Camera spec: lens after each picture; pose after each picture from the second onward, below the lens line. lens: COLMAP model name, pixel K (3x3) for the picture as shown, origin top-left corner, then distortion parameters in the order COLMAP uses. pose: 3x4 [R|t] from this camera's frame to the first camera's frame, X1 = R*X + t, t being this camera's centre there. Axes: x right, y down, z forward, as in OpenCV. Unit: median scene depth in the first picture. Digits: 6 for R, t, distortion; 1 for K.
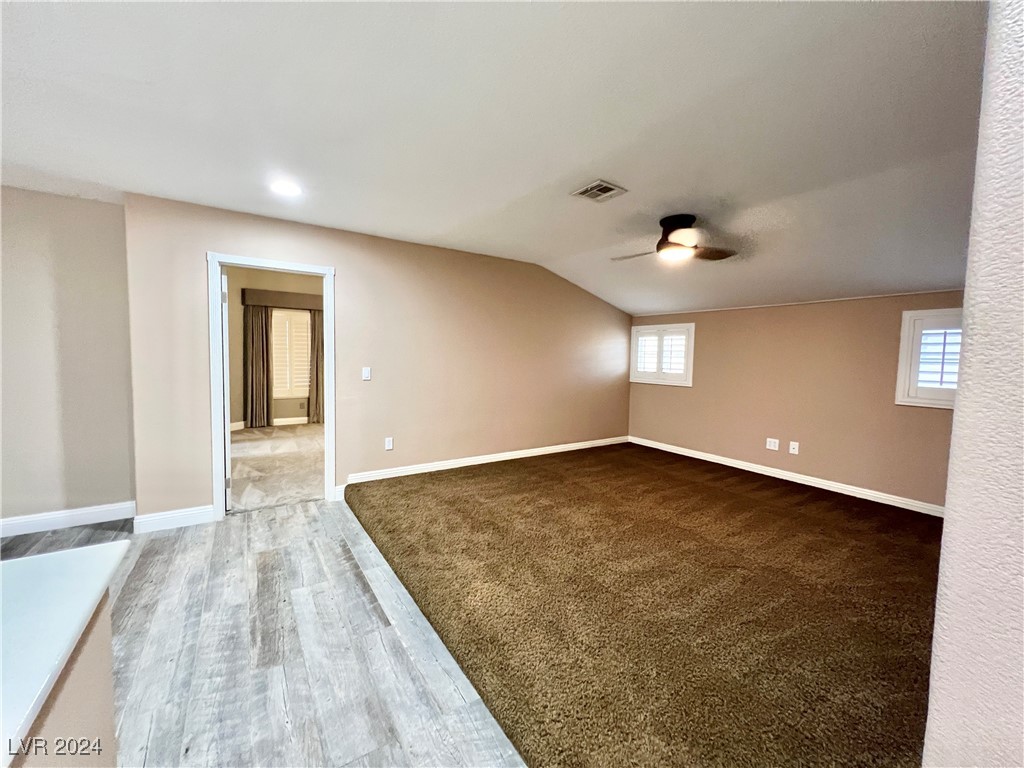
lens RADIAL K [[410.0, 0, 515.3], [0, 410.0, 381.0], [0, 0, 1]] dist [-0.001491, 0.000677]
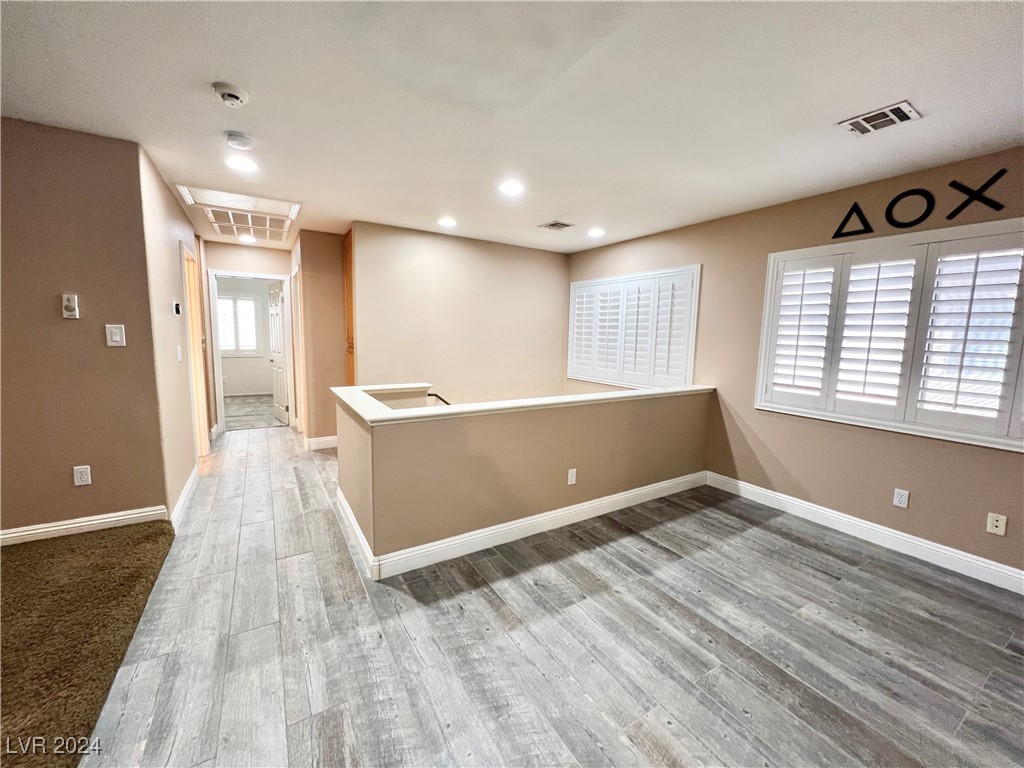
lens RADIAL K [[410.0, 0, 515.6], [0, 410.0, 381.8], [0, 0, 1]] dist [-0.001491, 0.000677]
pose [[-0.998285, -0.048901, 0.032197, -0.575840], [-0.042225, 0.982267, 0.182668, -0.079019], [-0.040559, 0.180995, -0.982647, 0.992152]]
